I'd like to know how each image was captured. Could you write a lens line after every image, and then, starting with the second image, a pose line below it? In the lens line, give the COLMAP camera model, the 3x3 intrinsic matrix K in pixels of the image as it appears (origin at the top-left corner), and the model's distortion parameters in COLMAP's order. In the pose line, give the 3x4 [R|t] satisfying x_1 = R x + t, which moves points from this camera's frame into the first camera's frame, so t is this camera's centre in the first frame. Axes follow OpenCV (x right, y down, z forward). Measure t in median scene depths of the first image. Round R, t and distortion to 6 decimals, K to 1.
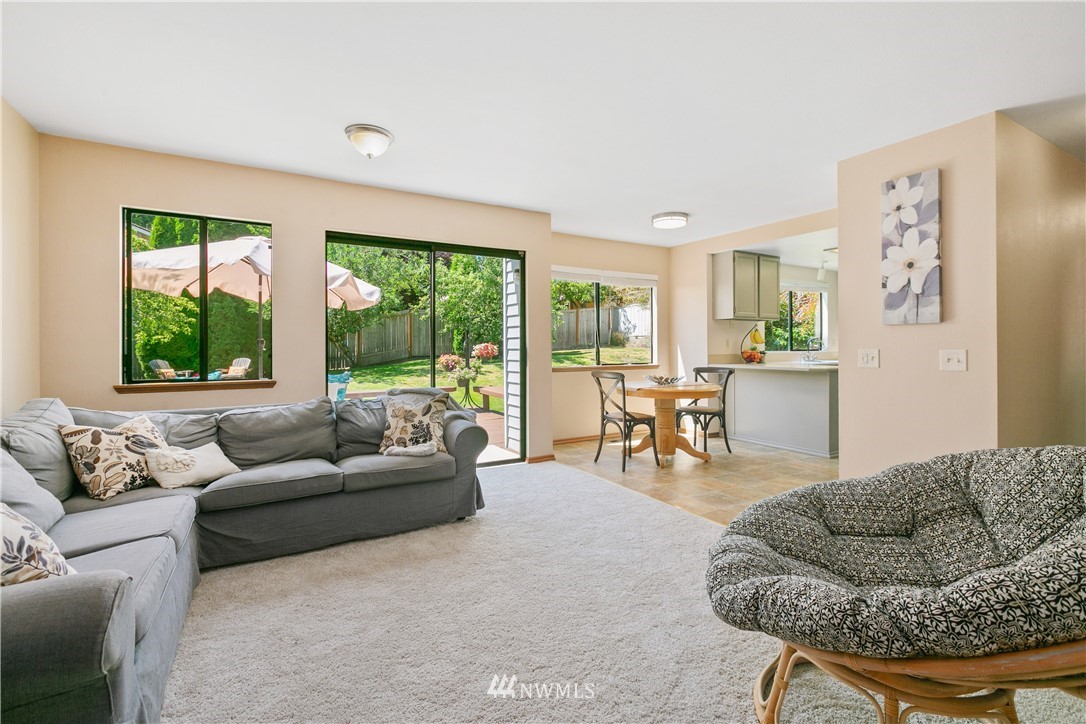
lens RADIAL K [[488.1, 0, 542.4], [0, 488.1, 351.5], [0, 0, 1]] dist [-0.002337, -0.000207]
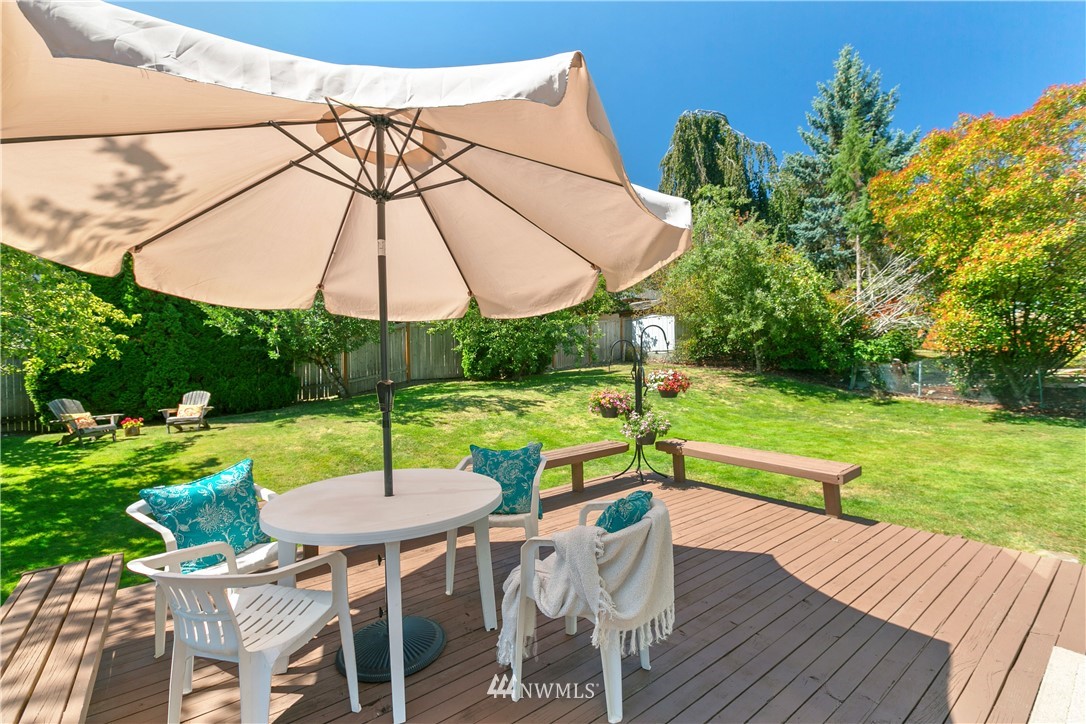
lens RADIAL K [[488.1, 0, 548.3], [0, 488.1, 360.2], [0, 0, 1]] dist [-0.002337, -0.000207]
pose [[0.992117, -0.015681, 0.124327, -0.235667], [0.017199, 0.999790, -0.011144, -0.016958], [-0.124126, 0.013195, 0.992179, 0.285004]]
